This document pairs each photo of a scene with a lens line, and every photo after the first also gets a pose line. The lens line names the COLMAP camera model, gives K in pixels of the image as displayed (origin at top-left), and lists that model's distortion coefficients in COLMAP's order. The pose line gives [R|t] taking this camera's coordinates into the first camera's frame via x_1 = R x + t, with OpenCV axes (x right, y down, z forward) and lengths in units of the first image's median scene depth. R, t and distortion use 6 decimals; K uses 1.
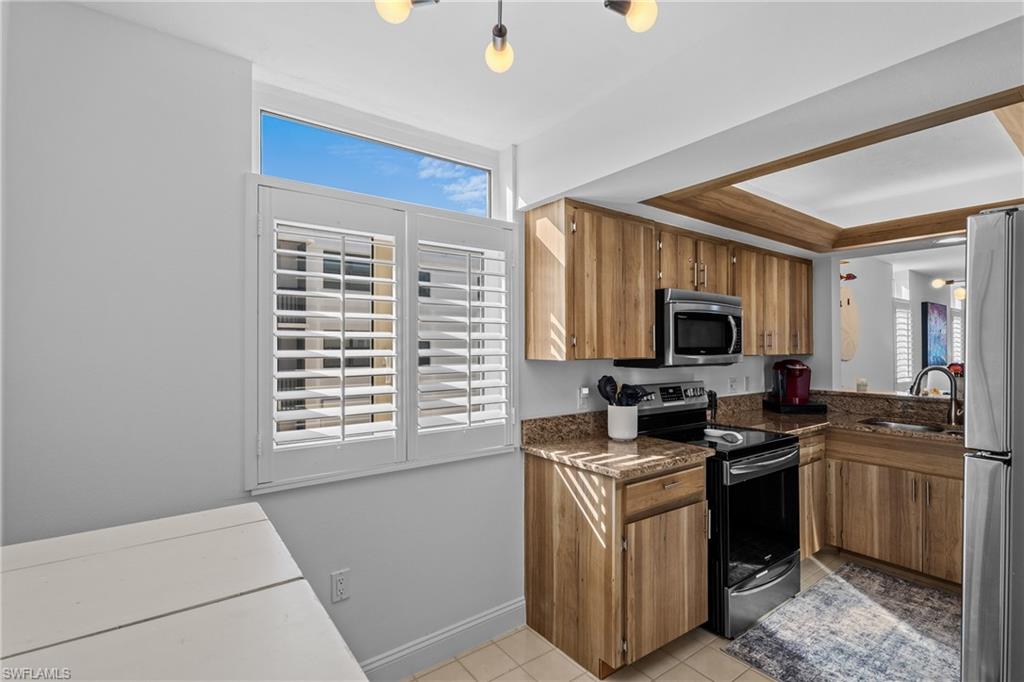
lens RADIAL K [[481.2, 0, 515.9], [0, 481.2, 344.0], [0, 0, 1]] dist [0.009900, 0.001588]
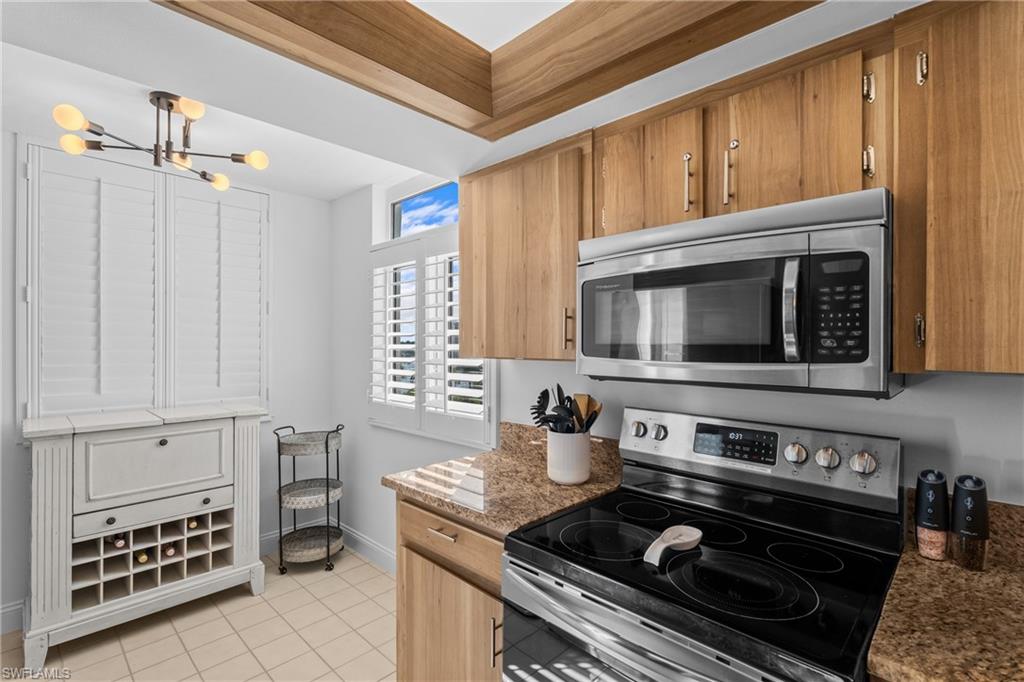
lens RADIAL K [[481.2, 0, 510.5], [0, 481.2, 343.0], [0, 0, 1]] dist [0.009900, 0.001588]
pose [[0.148868, 0.003792, -0.988850, 0.954039], [0.005943, 0.999971, 0.004730, 0.003218], [0.988839, -0.006581, 0.148842, 0.903499]]
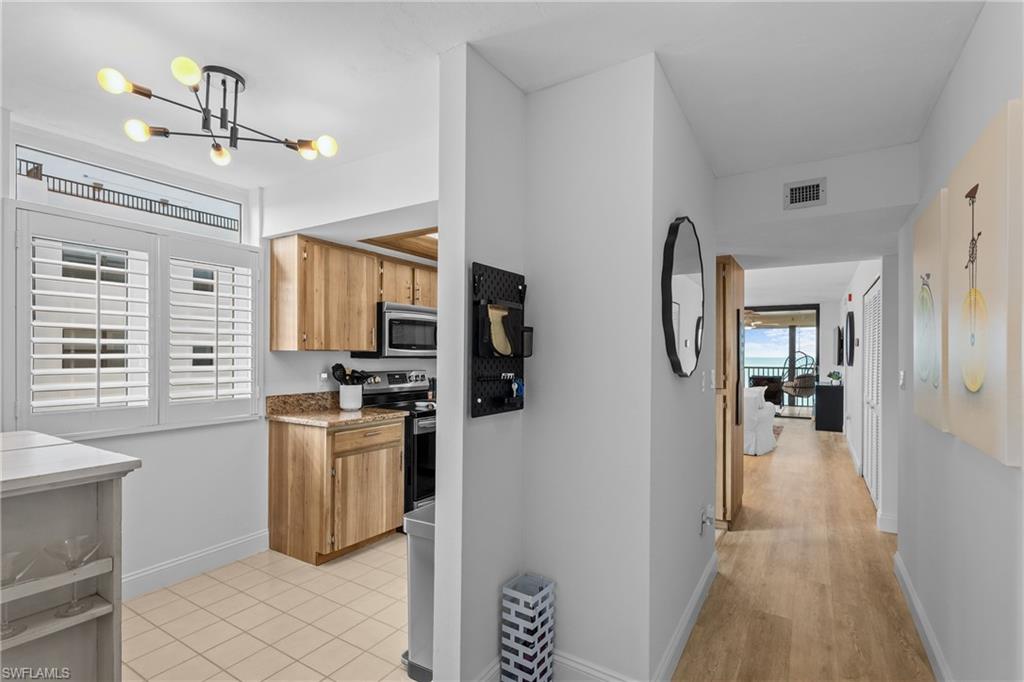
lens RADIAL K [[481.2, 0, 511.4], [0, 481.2, 356.0], [0, 0, 1]] dist [0.009900, 0.001588]
pose [[0.934785, 0.004816, 0.355181, 0.175835], [-0.007471, 0.999953, 0.006103, 0.035660], [-0.355135, -0.008359, 0.934778, -0.500230]]
